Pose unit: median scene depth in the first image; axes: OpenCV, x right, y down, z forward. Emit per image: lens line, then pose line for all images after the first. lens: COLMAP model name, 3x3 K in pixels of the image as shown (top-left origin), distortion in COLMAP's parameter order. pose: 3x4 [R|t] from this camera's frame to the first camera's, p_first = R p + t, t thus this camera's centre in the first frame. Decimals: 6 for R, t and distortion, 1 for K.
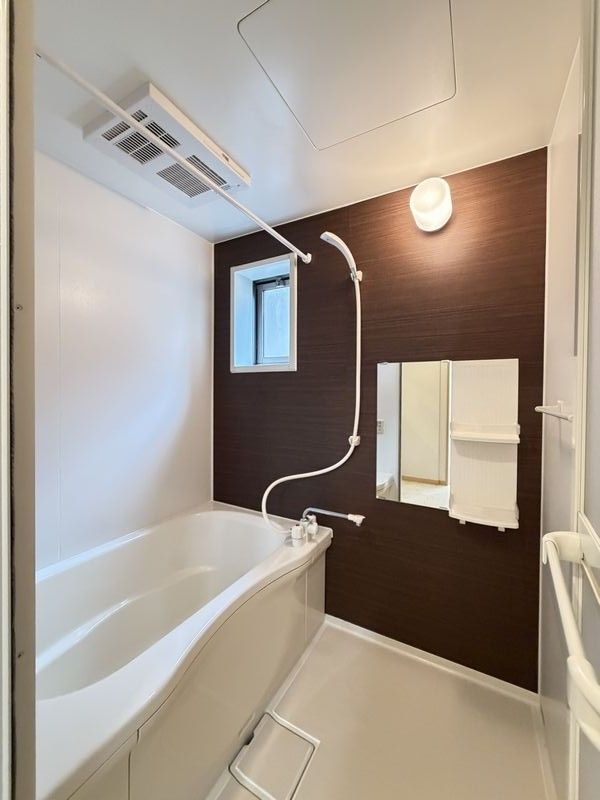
lens RADIAL K [[321.9, 0, 300.0], [0, 321.9, 400.0], [0, 0, 1]] dist [-0.002245, -0.000234]
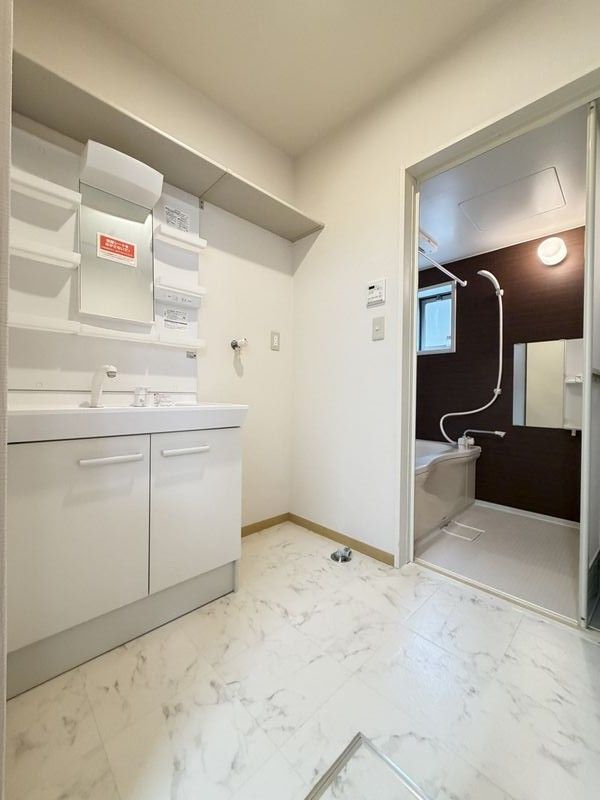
lens RADIAL K [[321.9, 0, 300.0], [0, 321.9, 400.0], [0, 0, 1]] dist [-0.002245, -0.000234]
pose [[0.959570, 0.014623, -0.281090, -0.341630], [-0.020527, 0.999626, -0.018071, 0.221538], [0.280720, 0.023110, 0.959511, -0.875944]]
